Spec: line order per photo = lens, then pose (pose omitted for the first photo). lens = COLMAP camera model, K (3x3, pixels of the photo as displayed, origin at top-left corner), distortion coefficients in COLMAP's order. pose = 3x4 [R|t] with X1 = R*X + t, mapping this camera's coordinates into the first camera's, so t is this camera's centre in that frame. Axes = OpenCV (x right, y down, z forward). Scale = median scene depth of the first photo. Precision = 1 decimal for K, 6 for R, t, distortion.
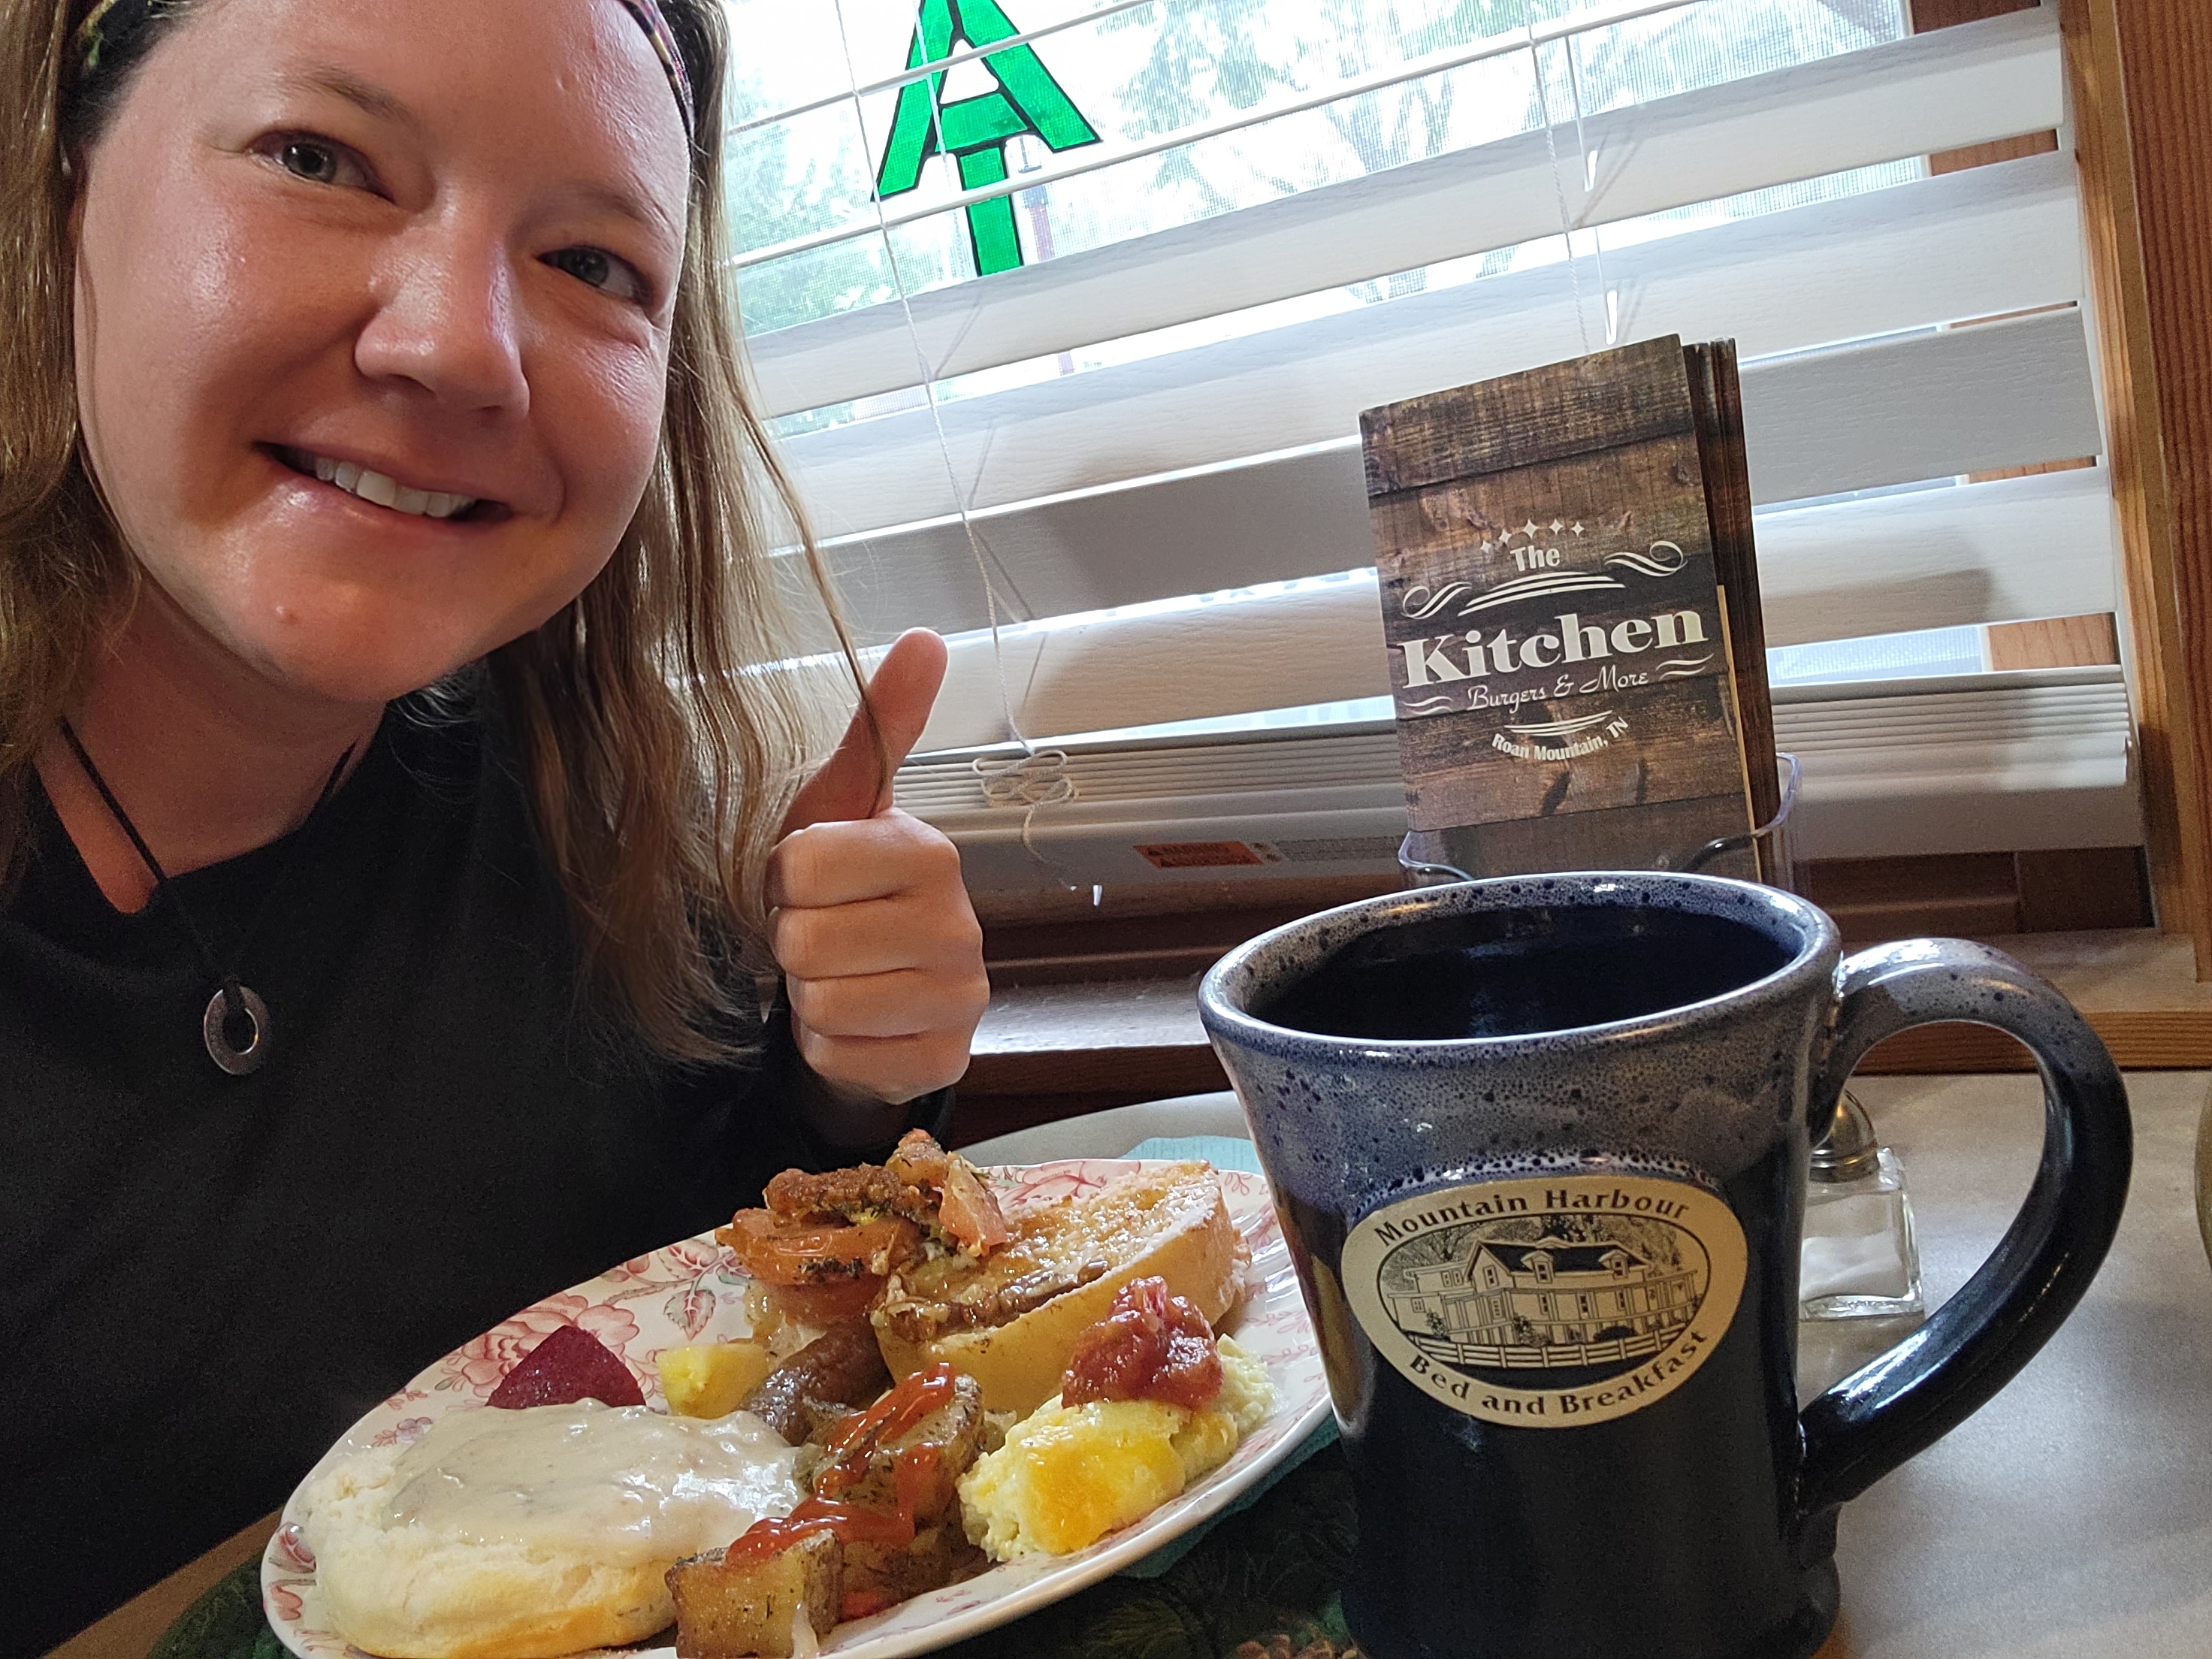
lens RADIAL K [[2091.7, 0, 1106.0], [0, 2091.7, 829.5], [0, 0, 1]] dist [0.143274, -0.237257]
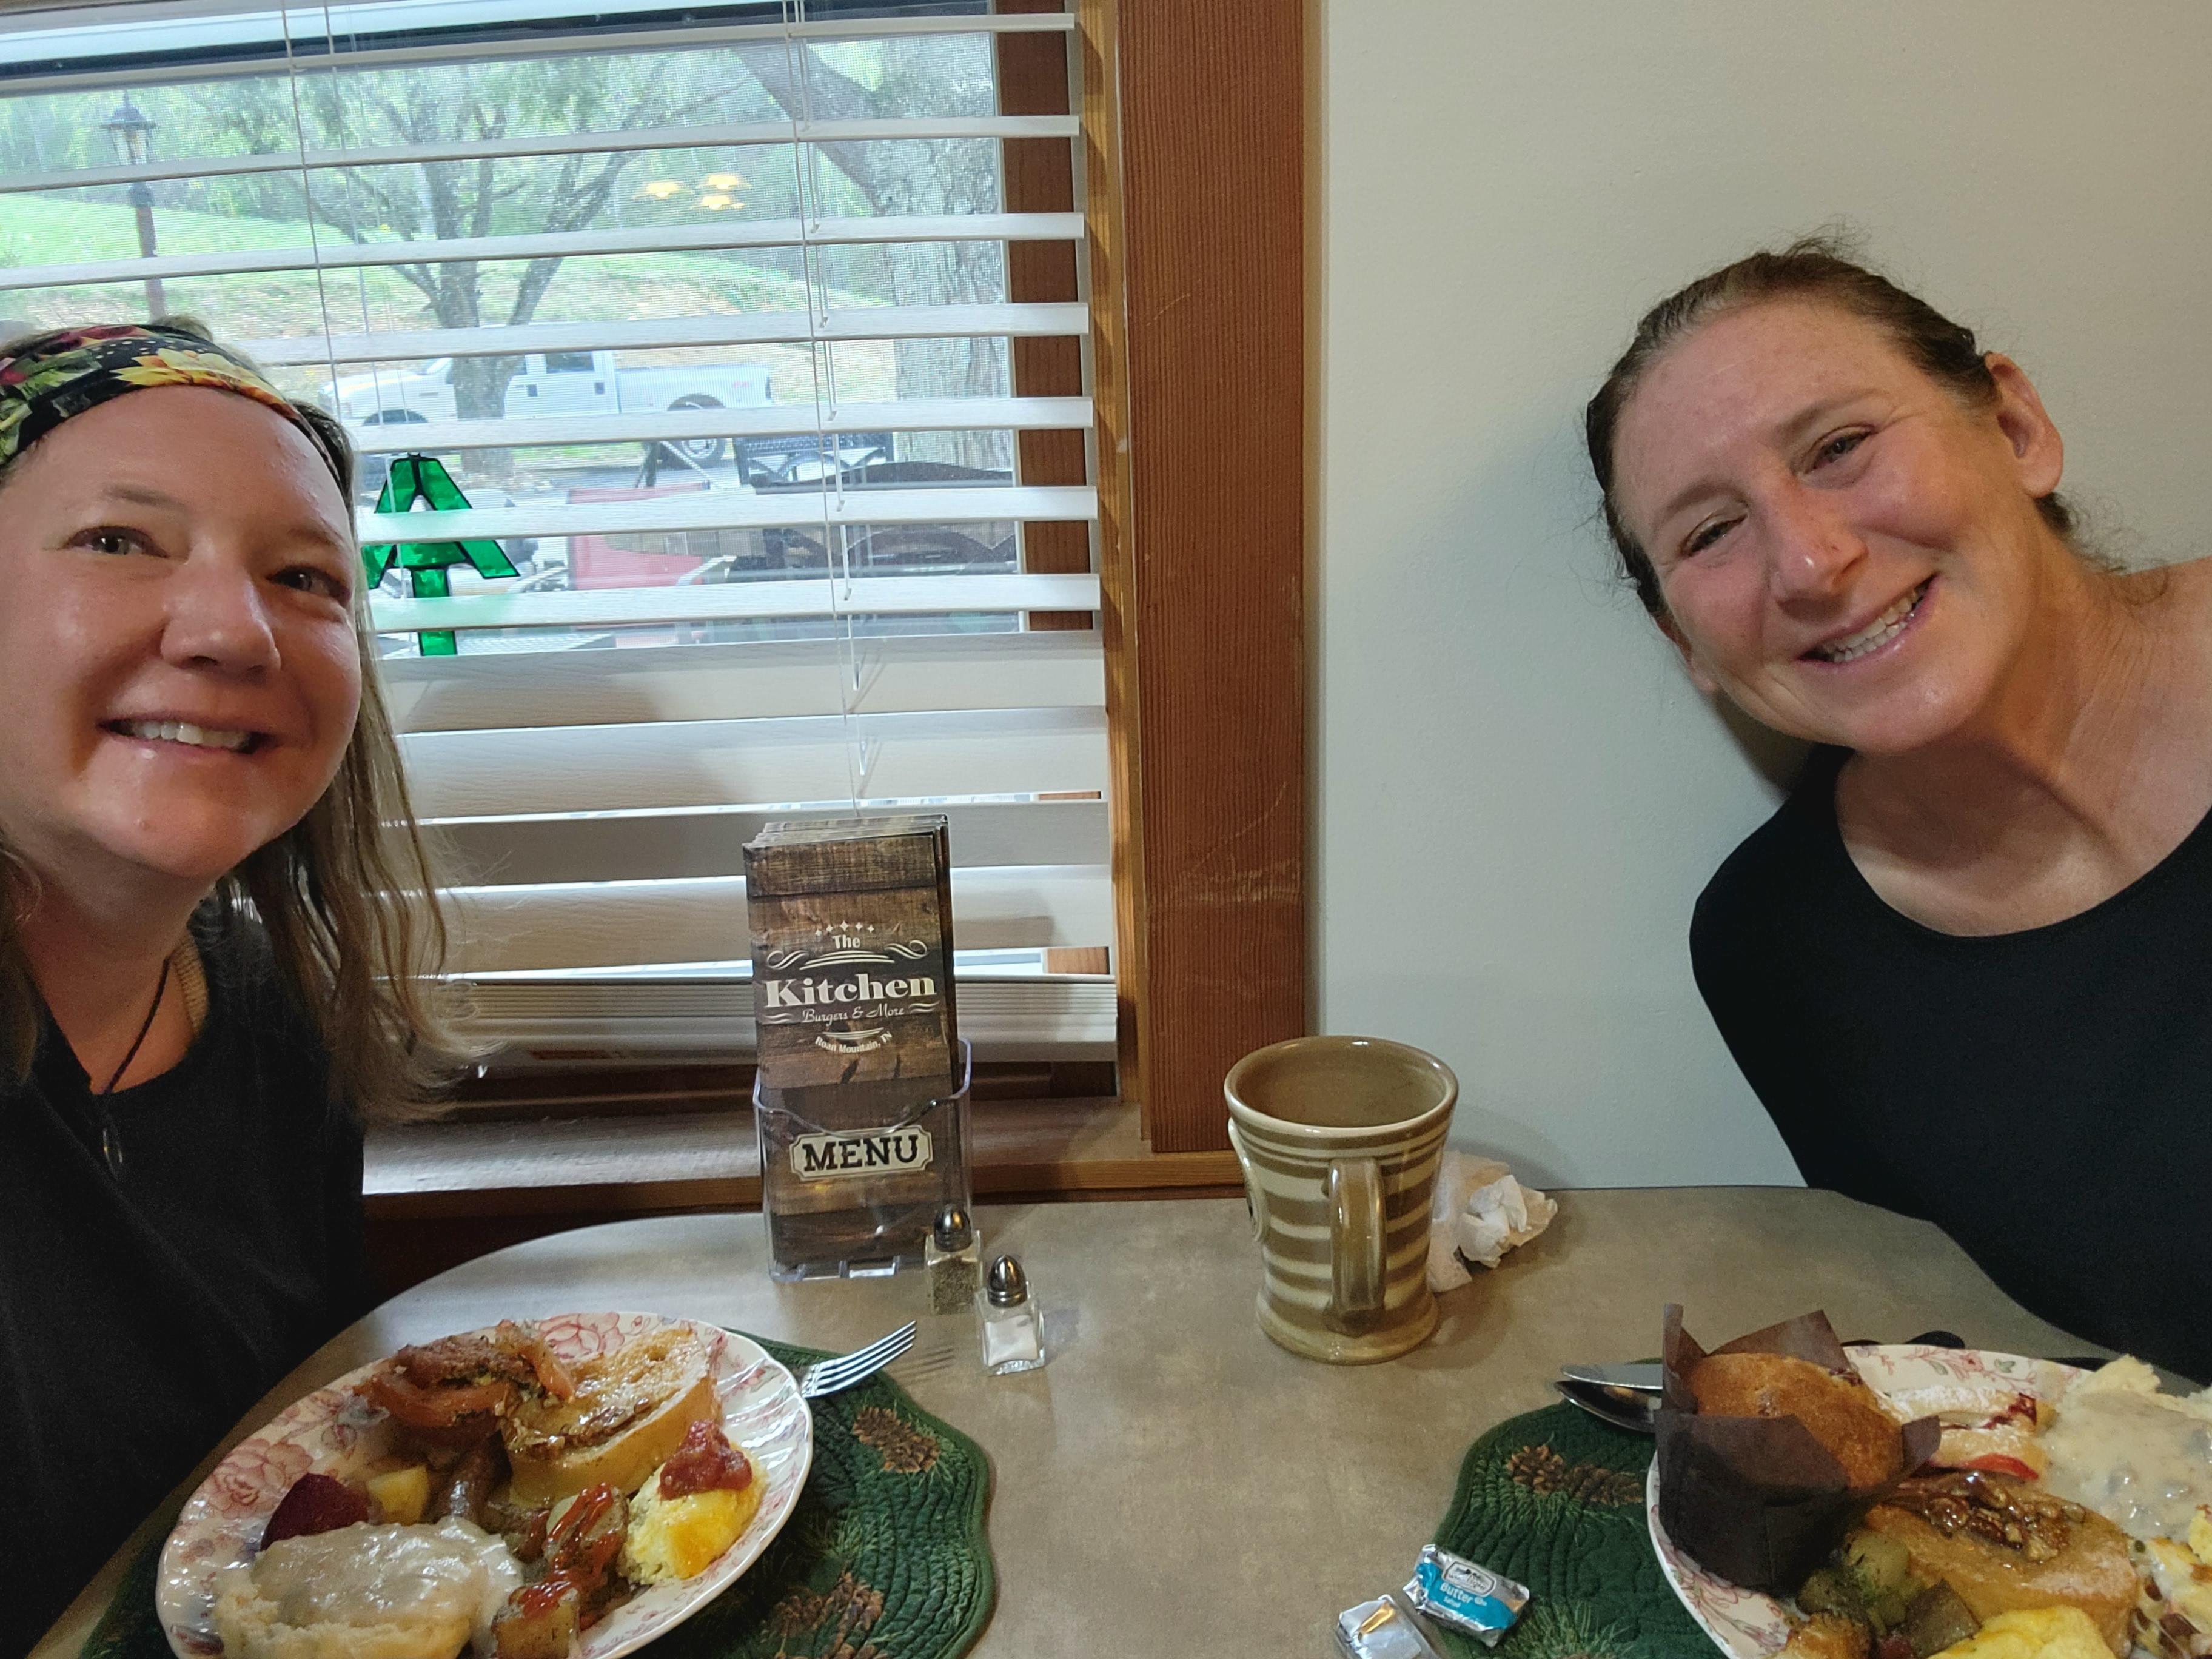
lens RADIAL K [[1702.4, 0, 1106.0], [0, 1702.4, 829.5], [0, 0, 1]] dist [0.068874, -0.102293]
pose [[0.877229, 0.033578, 0.478896, -0.299220], [-0.044895, 0.998917, 0.012199, -0.252337], [-0.477967, -0.032201, 0.877787, -0.372238]]
